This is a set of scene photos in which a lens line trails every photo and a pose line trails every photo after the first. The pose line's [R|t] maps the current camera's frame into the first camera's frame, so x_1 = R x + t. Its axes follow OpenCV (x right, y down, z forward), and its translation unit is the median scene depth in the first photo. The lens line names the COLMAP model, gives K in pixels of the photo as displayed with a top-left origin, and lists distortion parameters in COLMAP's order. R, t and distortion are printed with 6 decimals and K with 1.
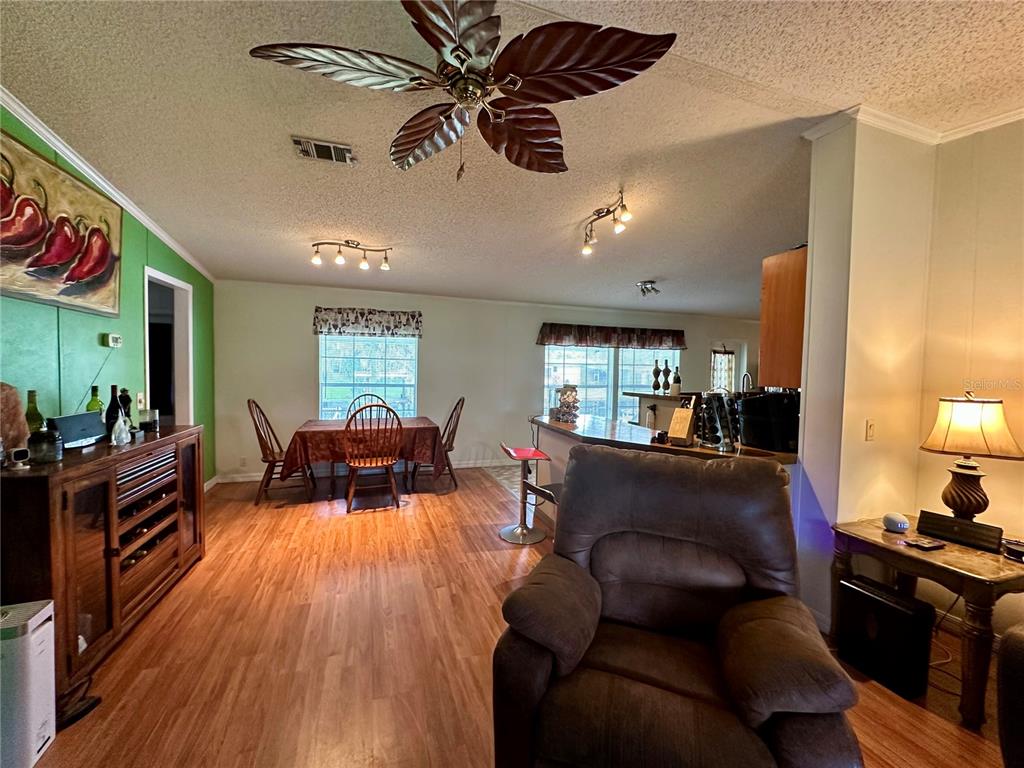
lens RADIAL K [[409.6, 0, 510.8], [0, 409.6, 383.7], [0, 0, 1]] dist [0.000803, 0.000046]
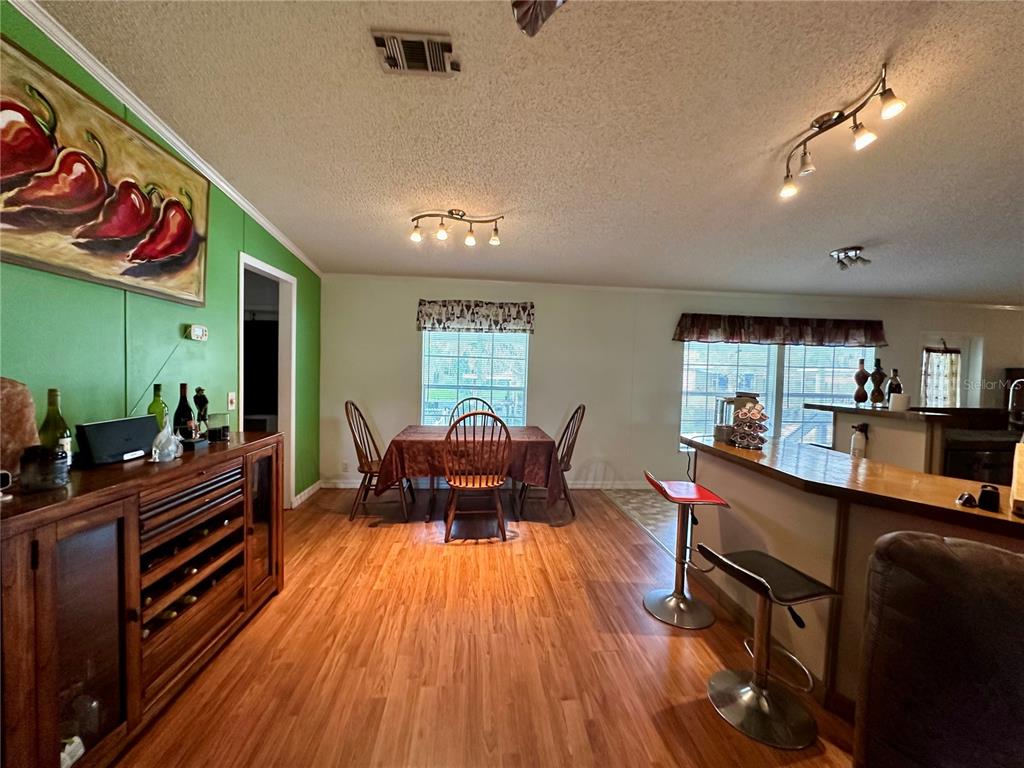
lens RADIAL K [[409.6, 0, 510.8], [0, 409.6, 383.7], [0, 0, 1]] dist [0.000803, 0.000046]
pose [[0.969117, 0.016220, -0.246067, -0.081618], [-0.018081, 0.999822, -0.005305, -0.002658], [0.245937, 0.009590, 0.969238, 0.255360]]
